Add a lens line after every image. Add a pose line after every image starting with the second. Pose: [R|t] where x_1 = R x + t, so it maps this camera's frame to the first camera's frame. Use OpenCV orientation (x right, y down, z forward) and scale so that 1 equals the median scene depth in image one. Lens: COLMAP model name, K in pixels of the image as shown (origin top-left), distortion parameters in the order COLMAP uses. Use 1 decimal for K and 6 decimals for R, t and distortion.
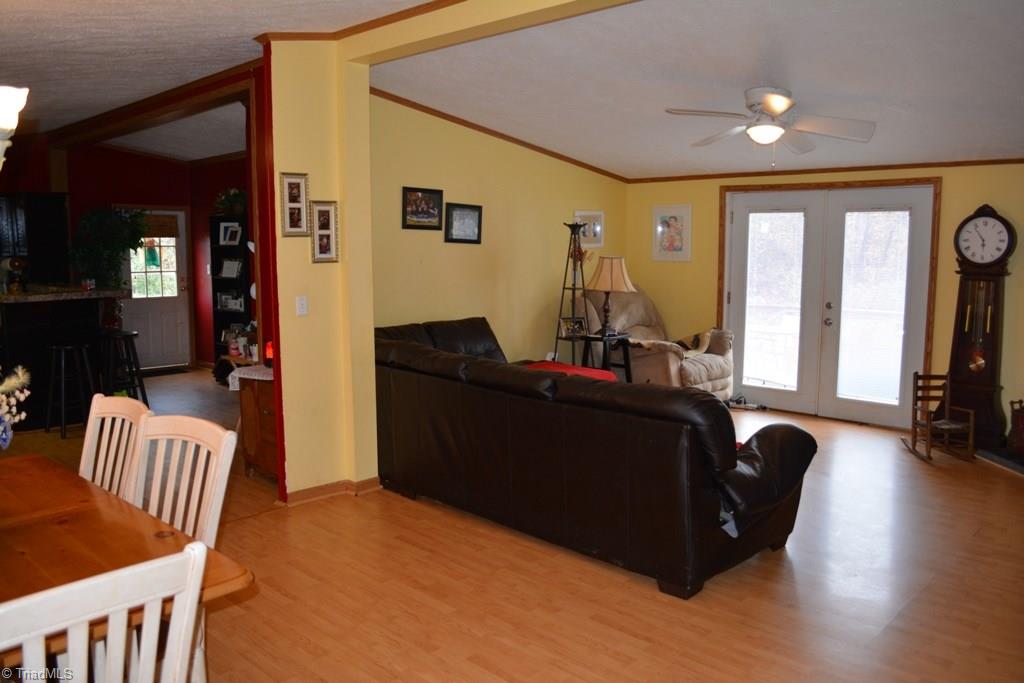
lens RADIAL K [[809.7, 0, 513.3], [0, 809.7, 342.8], [0, 0, 1]] dist [-0.087768, 0.035388]
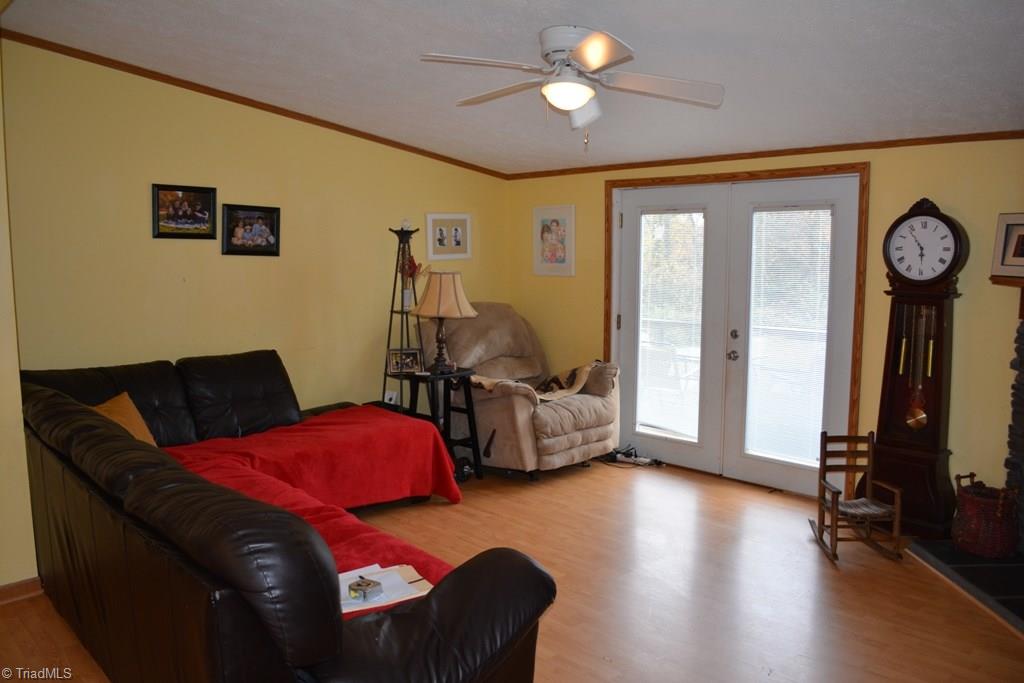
lens RADIAL K [[809.7, 0, 508.3], [0, 809.7, 345.6], [0, 0, 1]] dist [-0.087768, 0.035388]
pose [[0.999210, 0.003036, -0.039628, 0.215726], [-0.003274, 0.999977, -0.005952, -0.031201], [0.039609, 0.006077, 0.999197, 0.228361]]
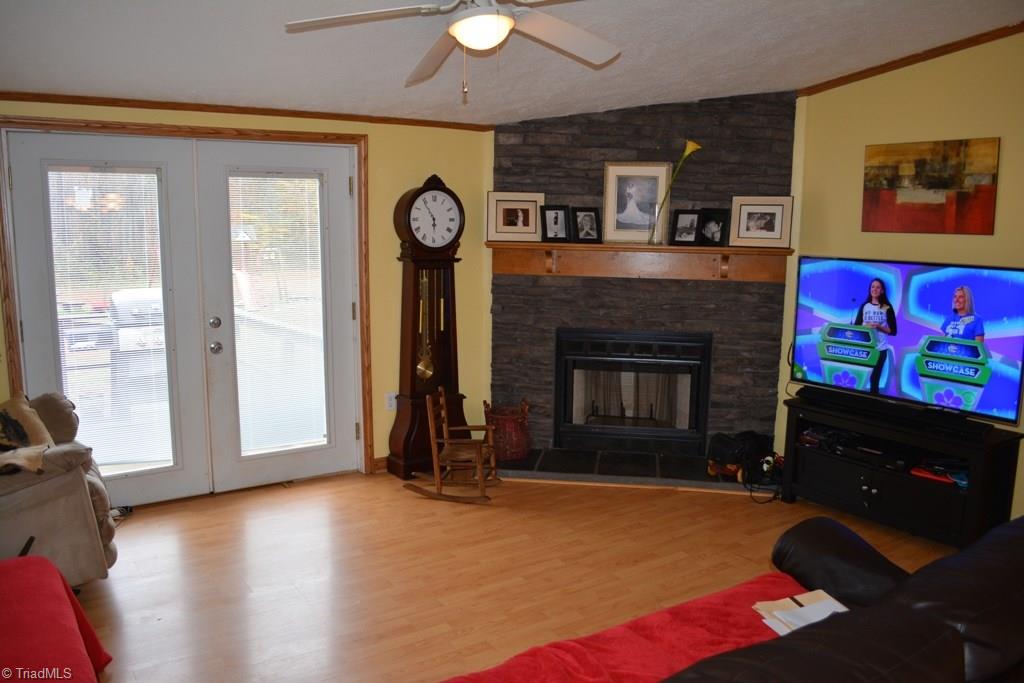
lens RADIAL K [[809.7, 0, 512.0], [0, 809.7, 350.2], [0, 0, 1]] dist [-0.087768, 0.035388]
pose [[0.209486, -0.158552, 0.964872, -0.183893], [0.112796, 0.984097, 0.137221, -0.088681], [-0.971284, 0.080087, 0.224038, 0.645960]]
